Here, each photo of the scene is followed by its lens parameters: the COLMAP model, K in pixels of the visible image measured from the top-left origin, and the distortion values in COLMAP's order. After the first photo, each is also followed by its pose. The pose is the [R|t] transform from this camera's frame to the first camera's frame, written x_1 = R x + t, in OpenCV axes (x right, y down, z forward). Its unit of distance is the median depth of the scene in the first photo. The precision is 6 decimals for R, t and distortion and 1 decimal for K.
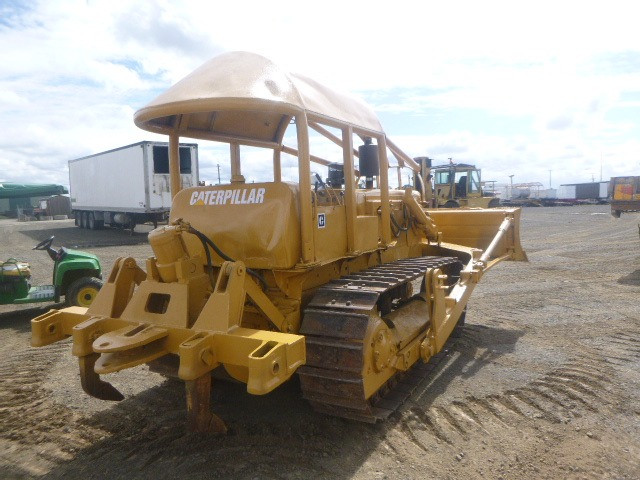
lens RADIAL K [[478.3, 0, 320.0], [0, 478.3, 240.0], [0, 0, 1]] dist [-0.034587, 0.000461]
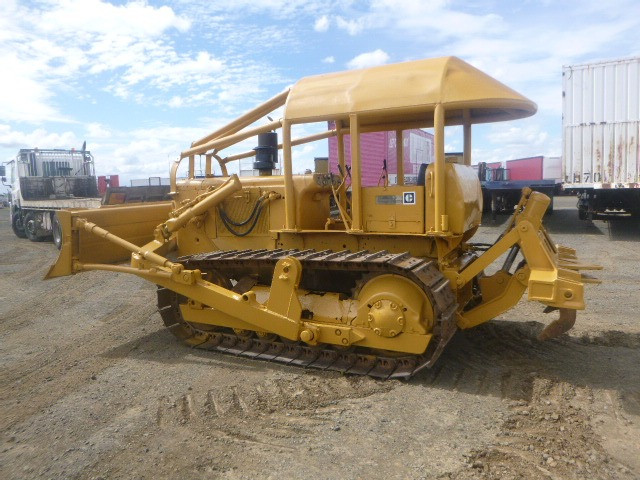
lens RADIAL K [[479.2, 0, 323.8], [0, 479.2, 239.8], [0, 0, 1]] dist [-0.034437, 0.000372]
pose [[-0.043922, -0.080837, 0.995759, -1.276335], [0.113928, 0.989814, 0.085379, -0.059792], [-0.992518, 0.117194, -0.034265, 1.263745]]
